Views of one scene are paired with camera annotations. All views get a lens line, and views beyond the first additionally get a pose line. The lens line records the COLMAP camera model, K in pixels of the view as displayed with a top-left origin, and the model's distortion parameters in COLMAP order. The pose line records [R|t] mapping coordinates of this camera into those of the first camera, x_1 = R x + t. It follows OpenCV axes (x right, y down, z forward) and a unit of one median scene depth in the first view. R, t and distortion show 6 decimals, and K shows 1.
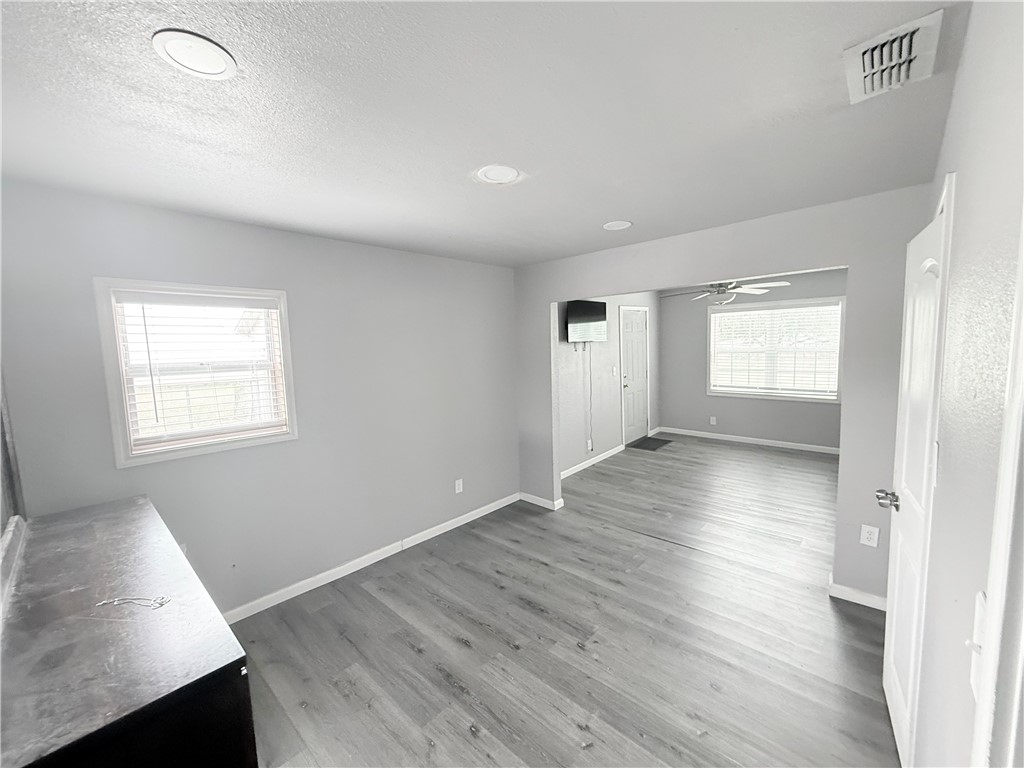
lens RADIAL K [[411.0, 0, 512.9], [0, 411.0, 384.3], [0, 0, 1]] dist [0.001507, -0.000275]
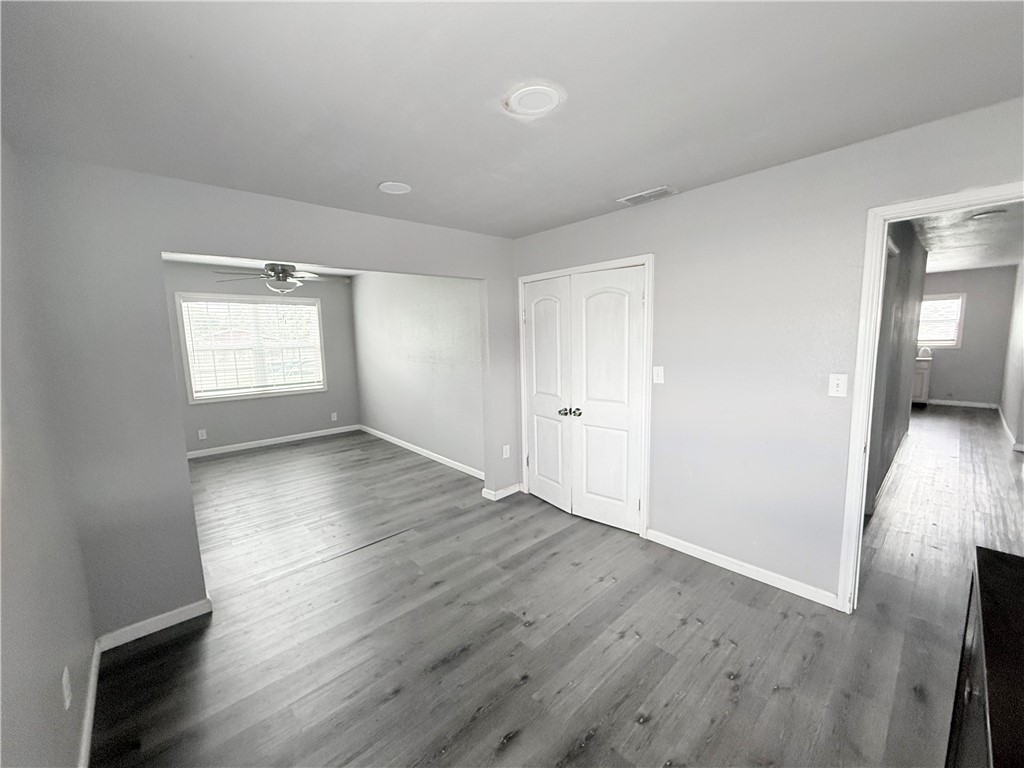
lens RADIAL K [[411.0, 0, 514.8], [0, 411.0, 383.1], [0, 0, 1]] dist [0.001507, -0.000275]
pose [[0.071552, -0.092383, 0.993149, -0.317990], [0.113164, 0.990024, 0.083939, -0.012314], [-0.990997, 0.106383, 0.081293, 0.365935]]
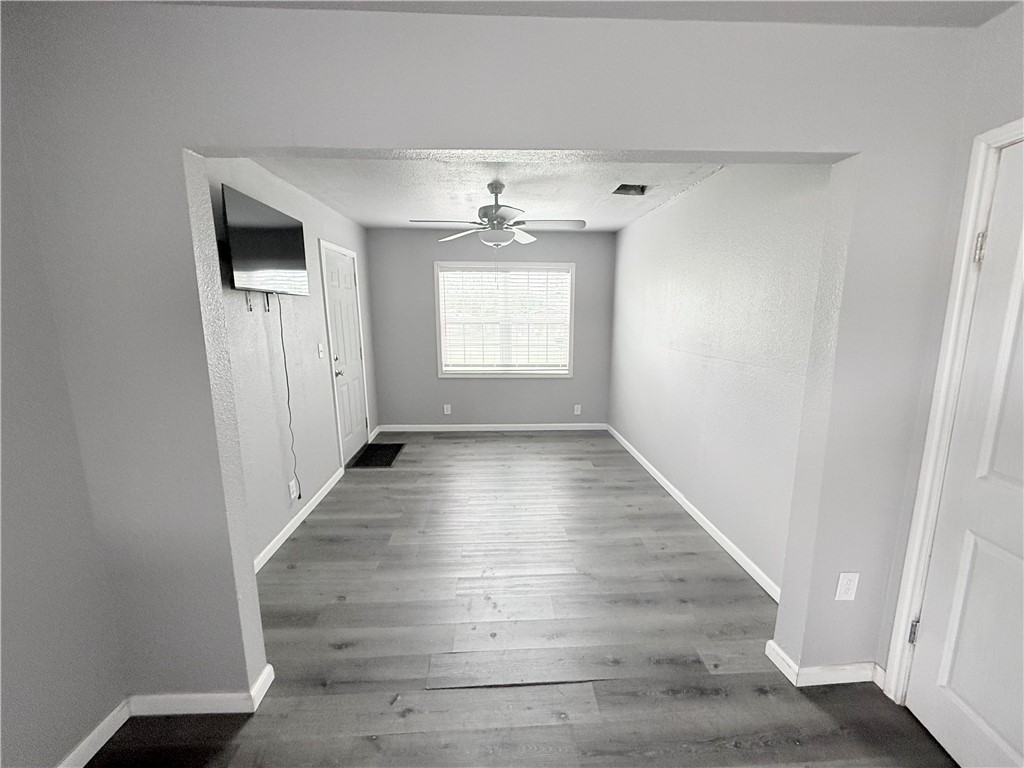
lens RADIAL K [[411.0, 0, 511.7], [0, 411.0, 385.8], [0, 0, 1]] dist [0.001507, -0.000275]
pose [[0.700191, -0.088688, 0.708426, 0.017739], [0.046733, 0.995820, 0.078477, -0.015715], [-0.712424, -0.021842, 0.701409, 0.419737]]
